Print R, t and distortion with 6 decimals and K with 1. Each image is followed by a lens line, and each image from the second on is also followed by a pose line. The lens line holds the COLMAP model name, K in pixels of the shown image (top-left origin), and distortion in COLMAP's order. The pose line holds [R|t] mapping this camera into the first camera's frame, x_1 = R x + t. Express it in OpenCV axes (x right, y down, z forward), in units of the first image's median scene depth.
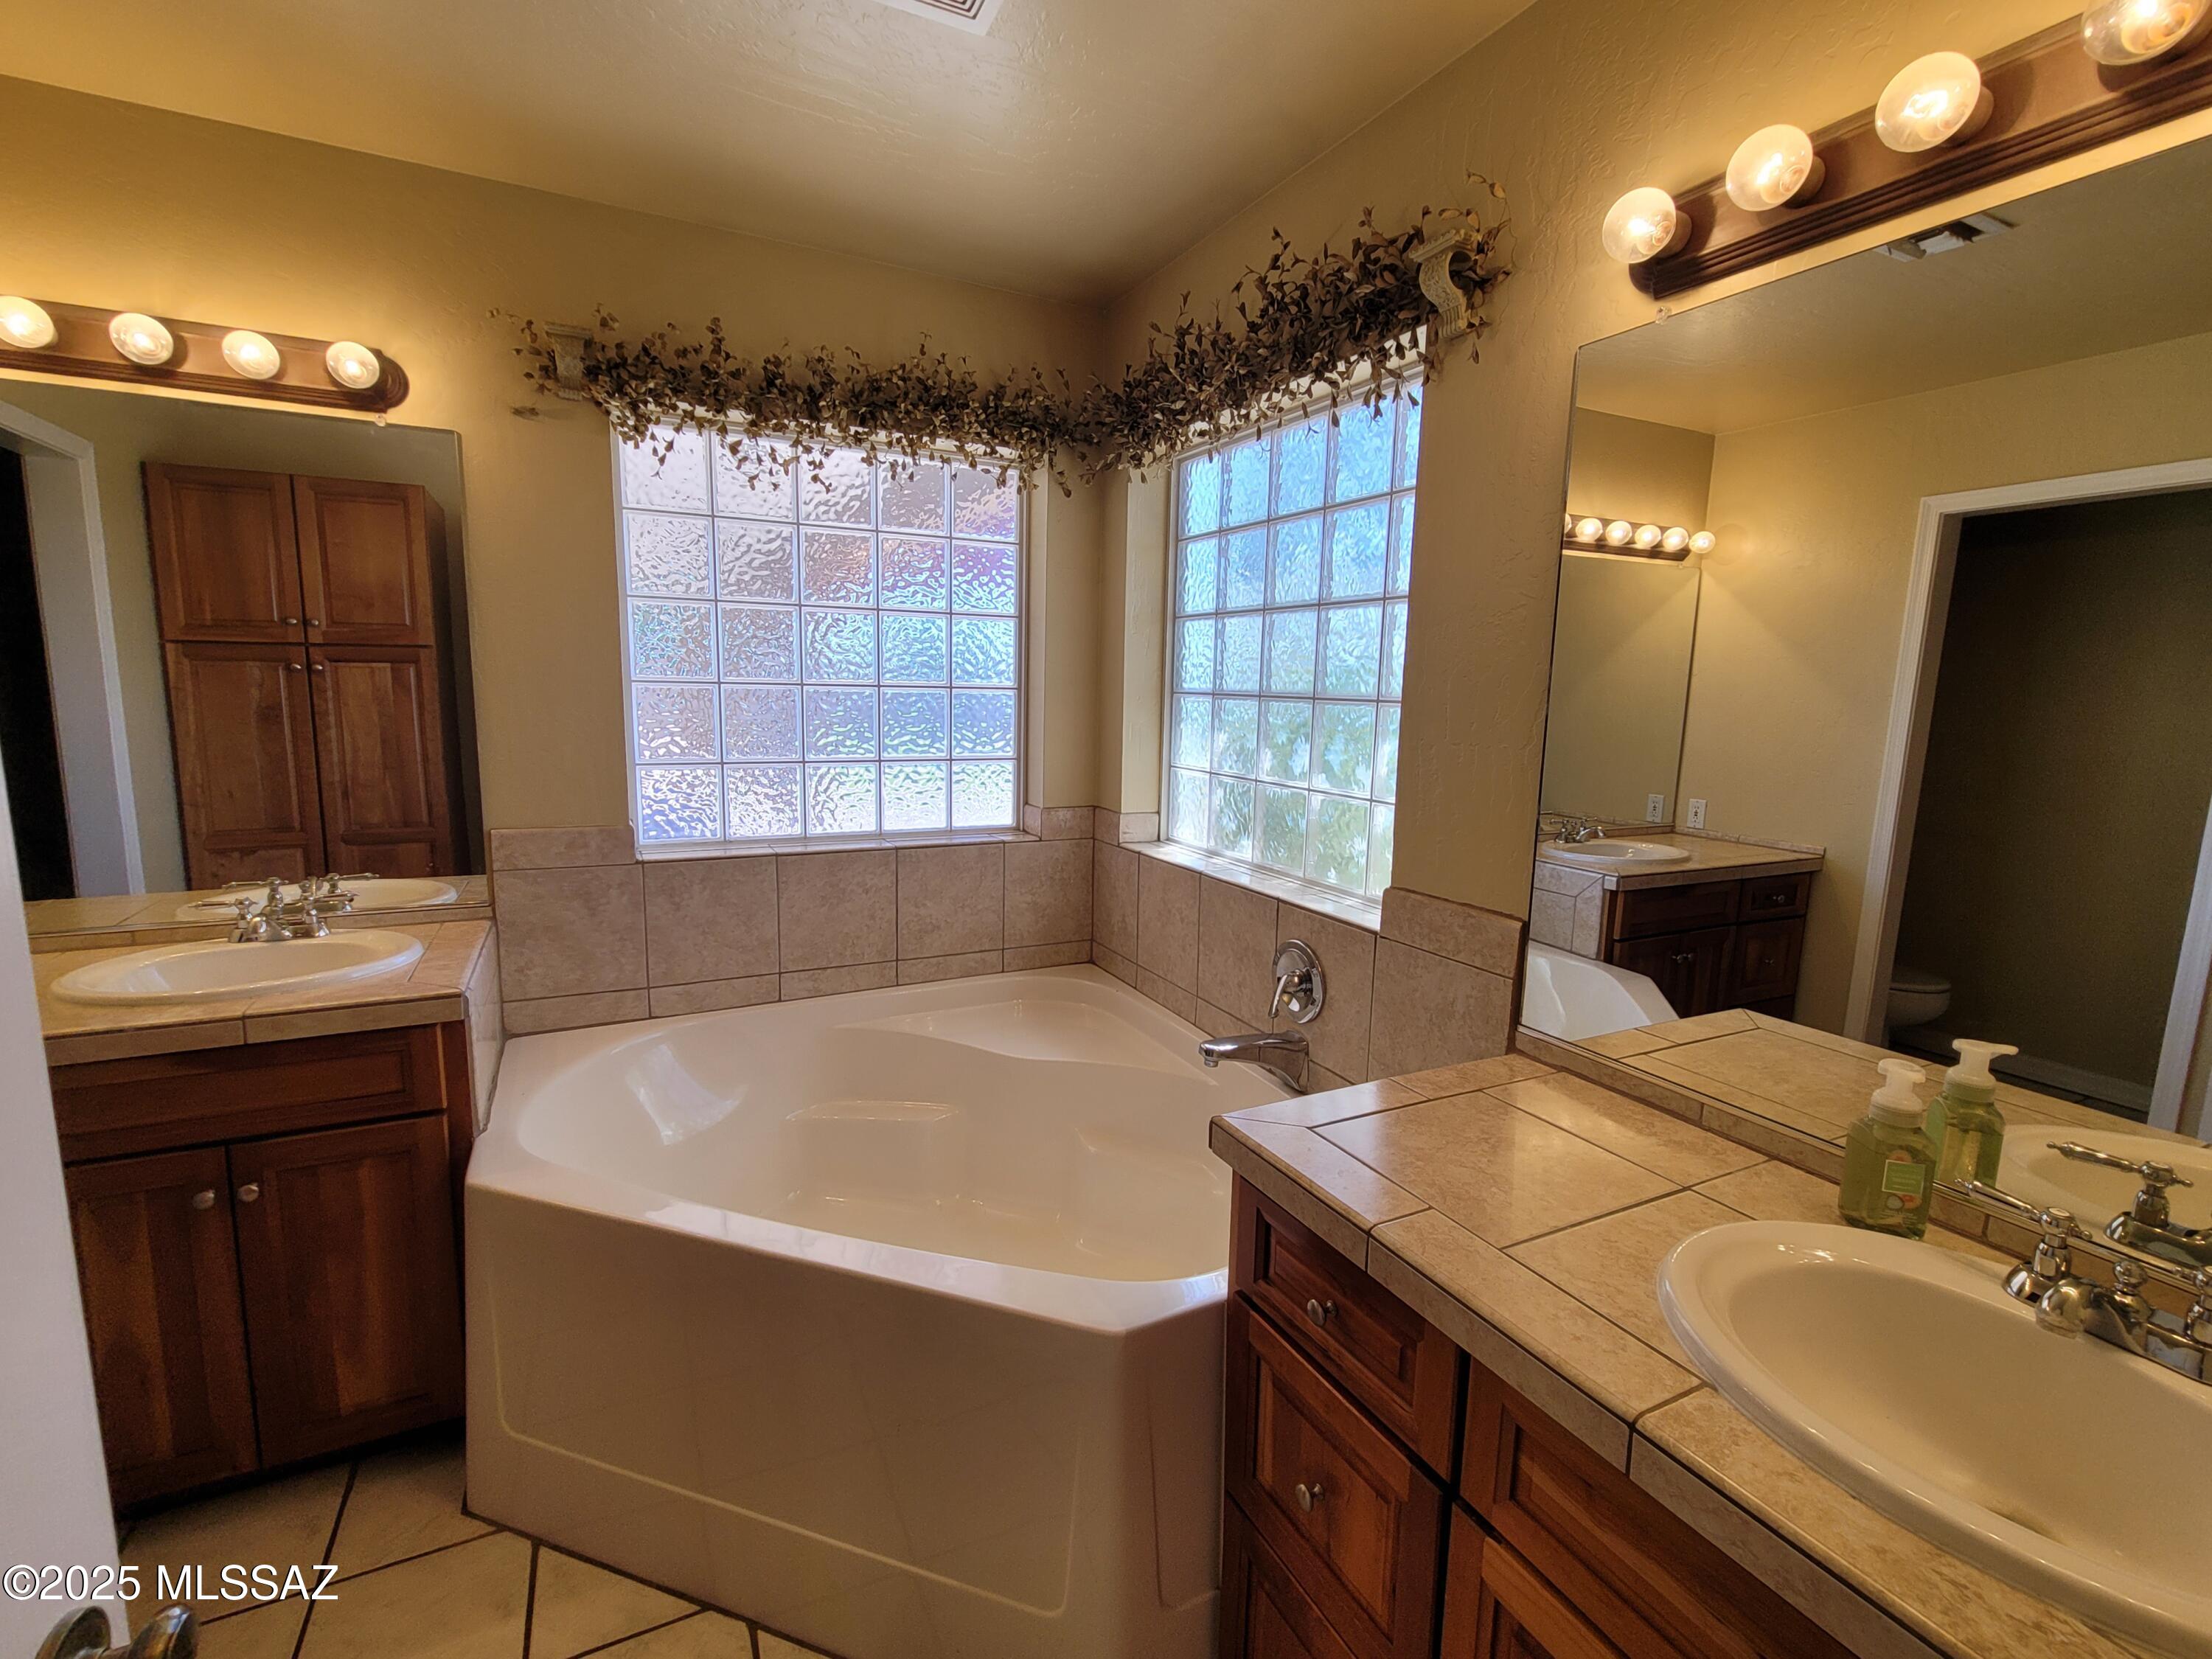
lens RADIAL K [[988.9, 0, 1104.4], [0, 988.9, 827.8], [0, 0, 1]] dist [-0.001534, -0.000137]
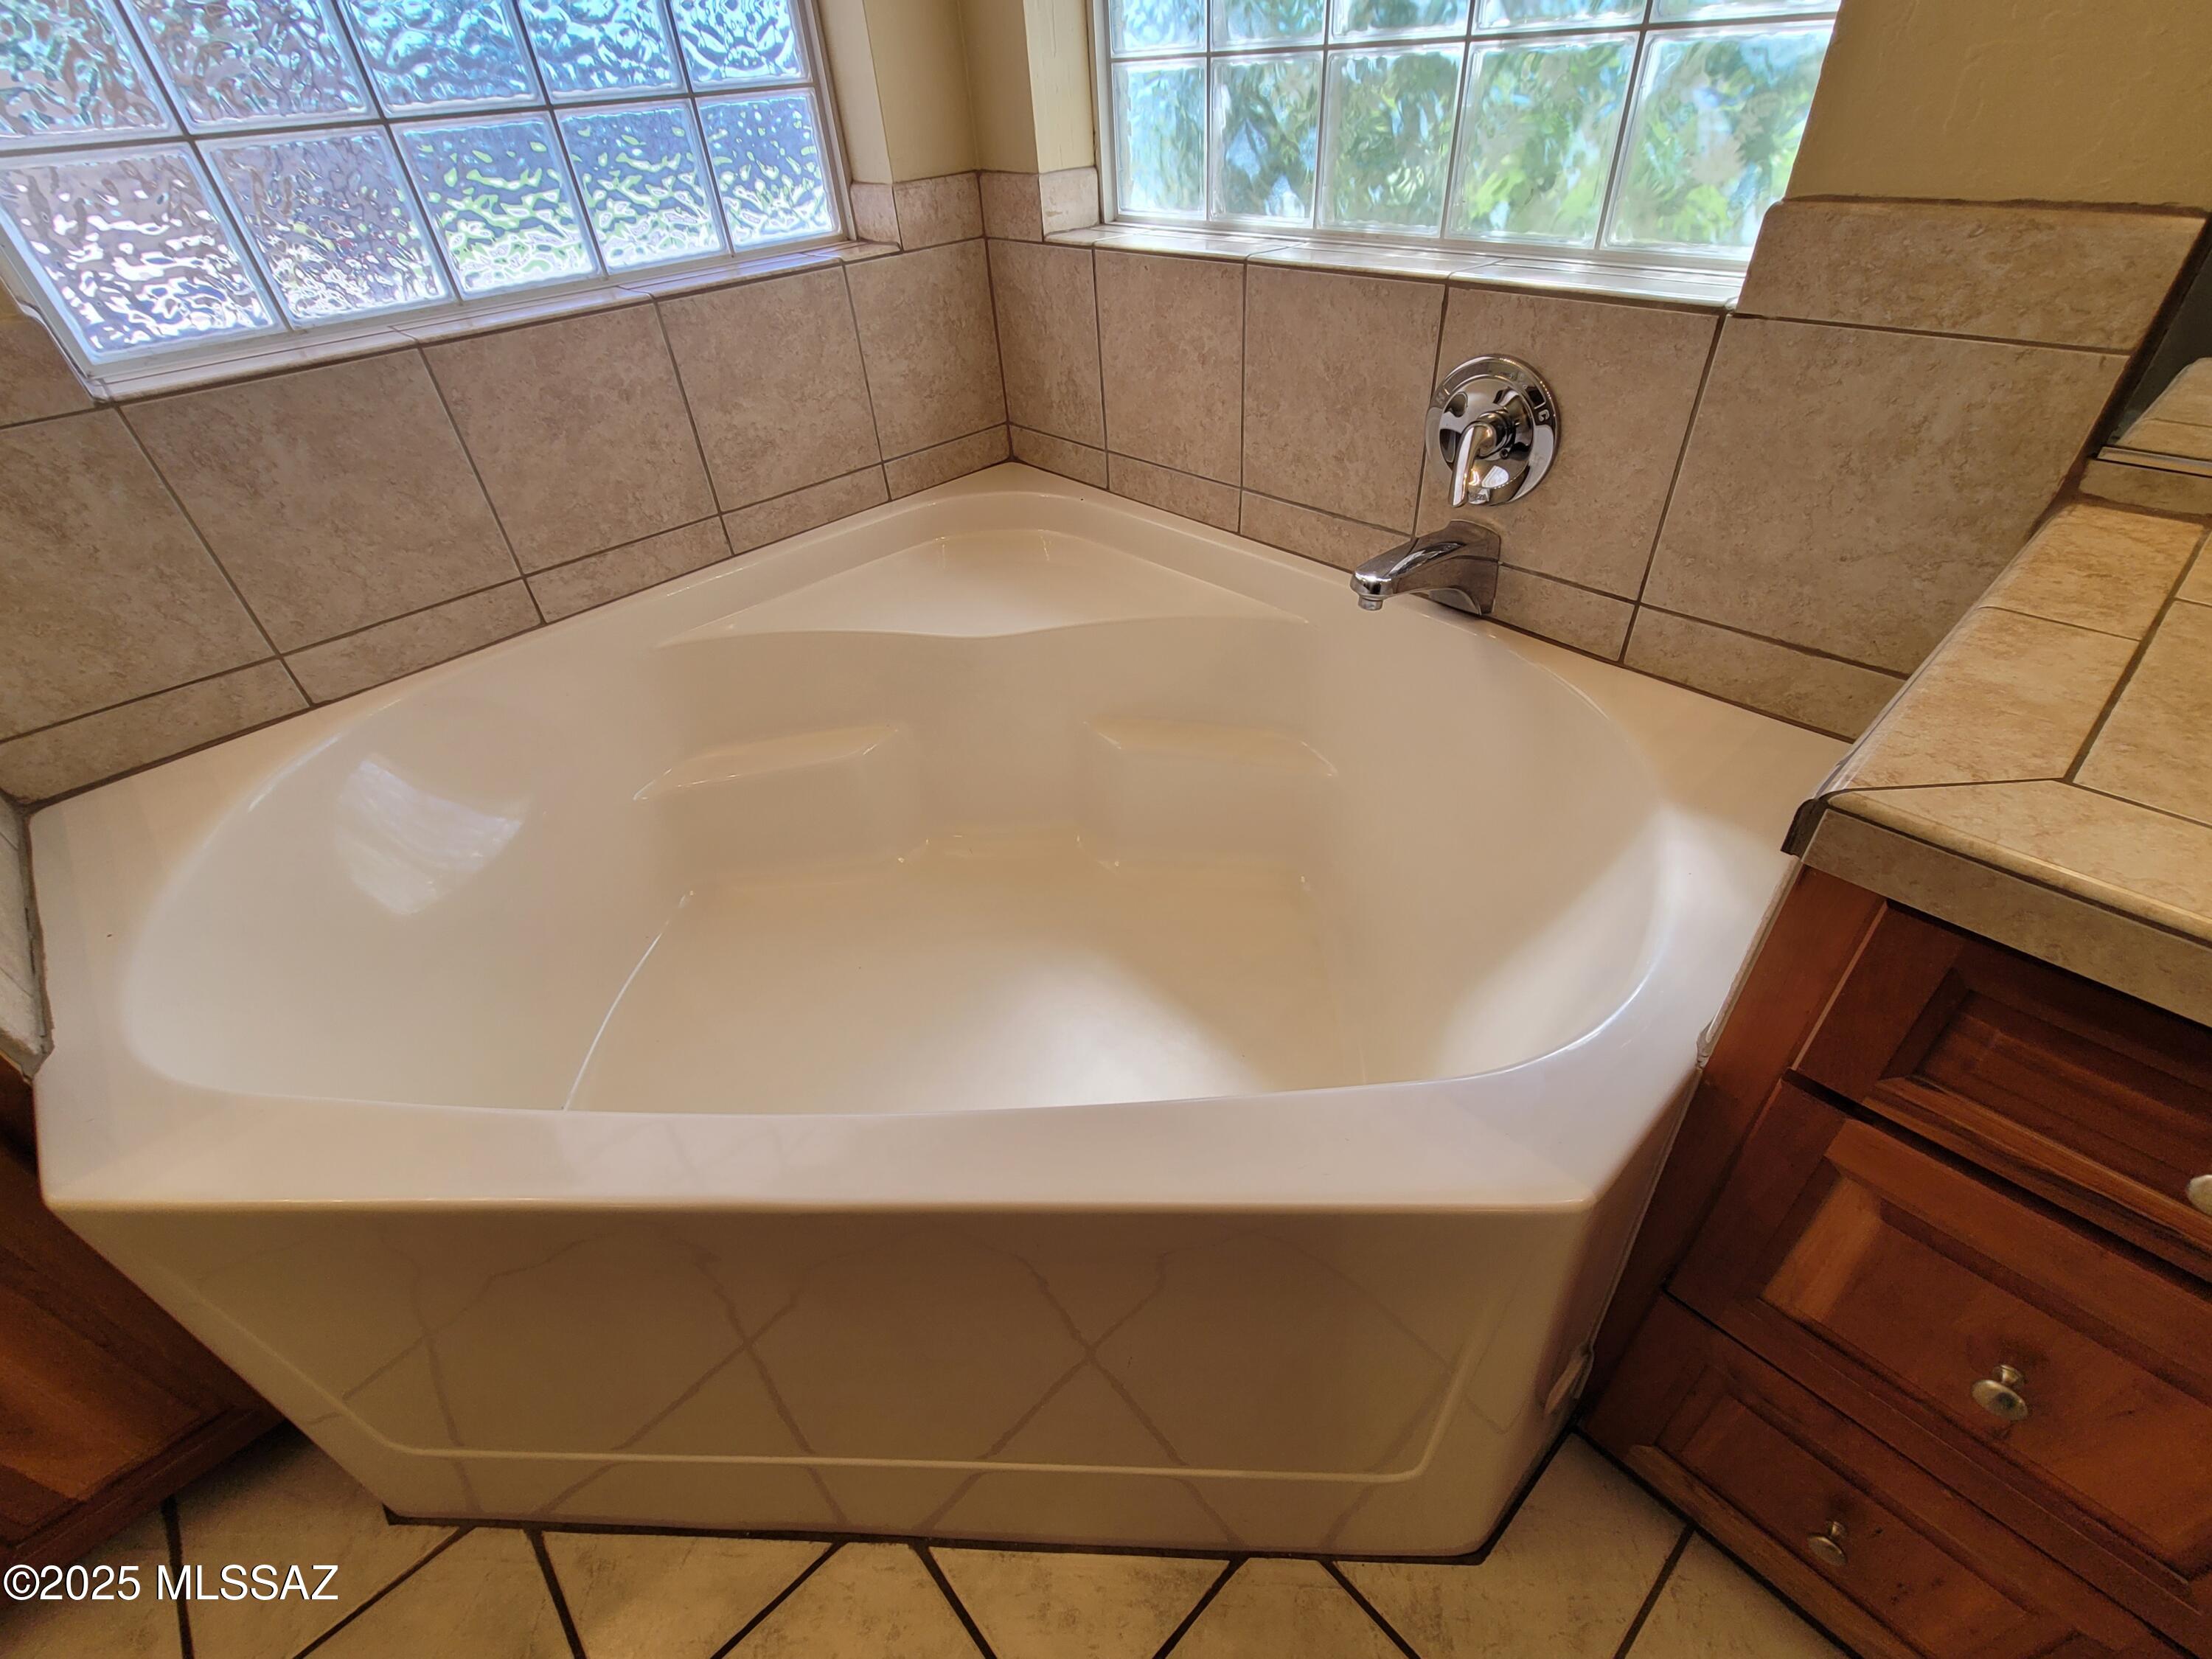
lens RADIAL K [[988.9, 0, 1110.2], [0, 988.9, 834.5], [0, 0, 1]] dist [-0.001534, -0.000137]
pose [[0.957649, -0.235997, 0.164965, -0.136758], [0.122430, 0.852286, 0.508546, 0.027228], [-0.260613, -0.466812, 0.845085, 0.371969]]
